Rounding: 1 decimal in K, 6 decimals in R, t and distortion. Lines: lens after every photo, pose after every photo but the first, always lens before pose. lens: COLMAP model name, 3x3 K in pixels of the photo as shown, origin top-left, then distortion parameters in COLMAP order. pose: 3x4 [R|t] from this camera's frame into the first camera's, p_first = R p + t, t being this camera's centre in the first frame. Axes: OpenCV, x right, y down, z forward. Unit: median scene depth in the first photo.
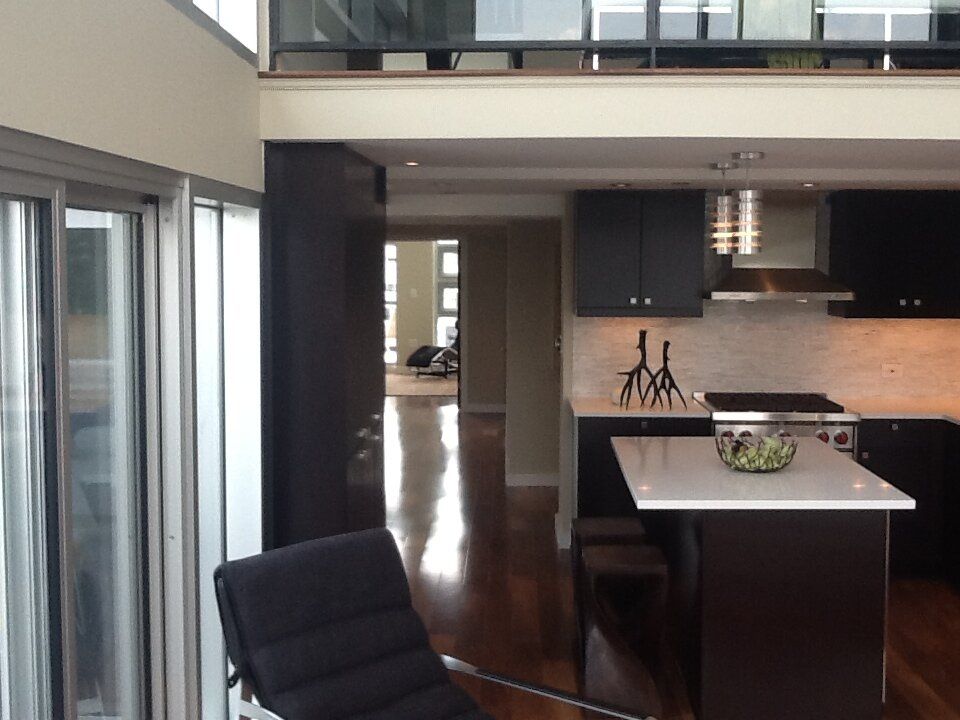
lens RADIAL K [[1164.8, 0, 473.7], [0, 1164.8, 358.6], [0, 0, 1]] dist [-0.036701, 0.000000]
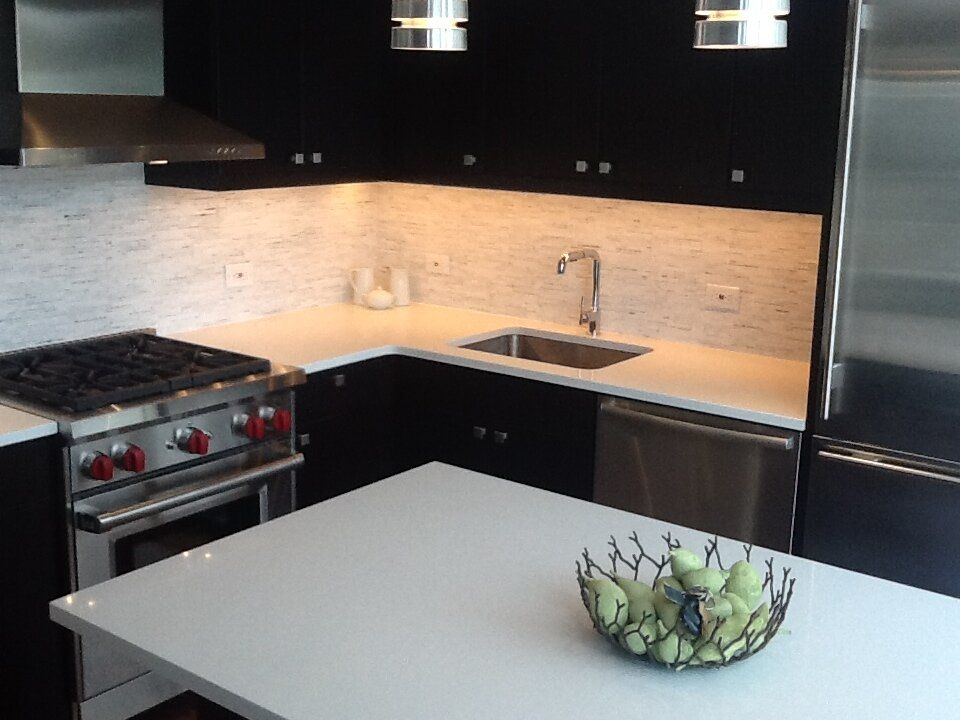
lens RADIAL K [[1164.8, 0, 481.8], [0, 1164.8, 360.1], [0, 0, 1]] dist [-0.036701, 0.000000]
pose [[0.570663, -0.166008, 0.804229, -0.055004], [0.049584, 0.984532, 0.168043, -0.042575], [-0.819686, -0.056019, 0.570067, 0.597718]]
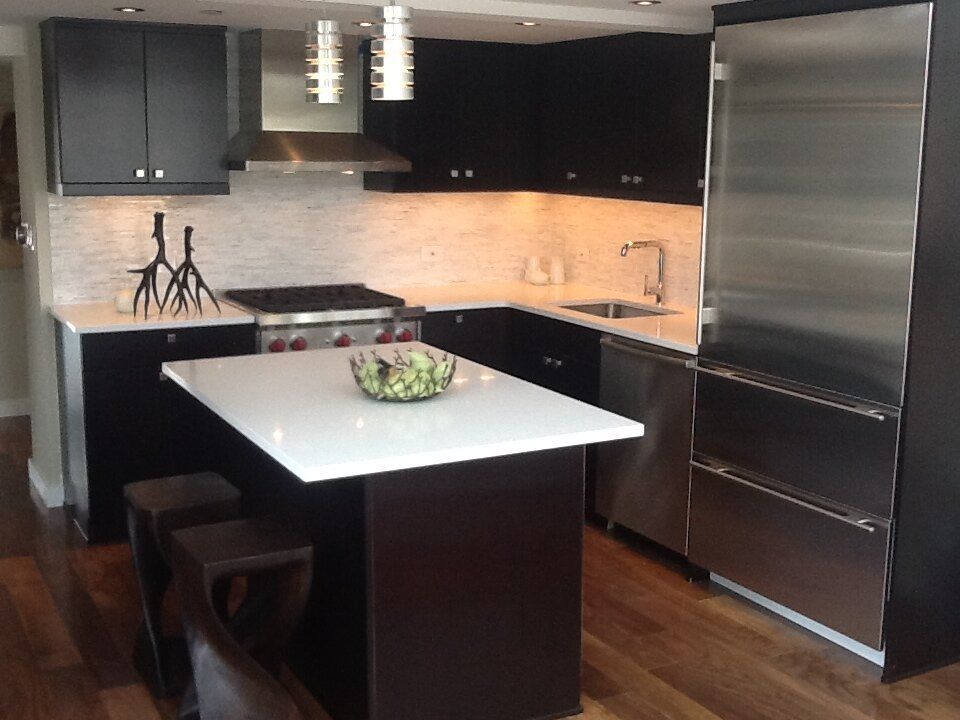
lens RADIAL K [[1164.8, 0, 478.8], [0, 1164.8, 359.0], [0, 0, 1]] dist [-0.036701, 0.000000]
pose [[0.858464, -0.083403, 0.506048, -0.062982], [0.032049, 0.993484, 0.109370, -0.005652], [-0.511872, -0.077672, 0.855543, 0.242046]]
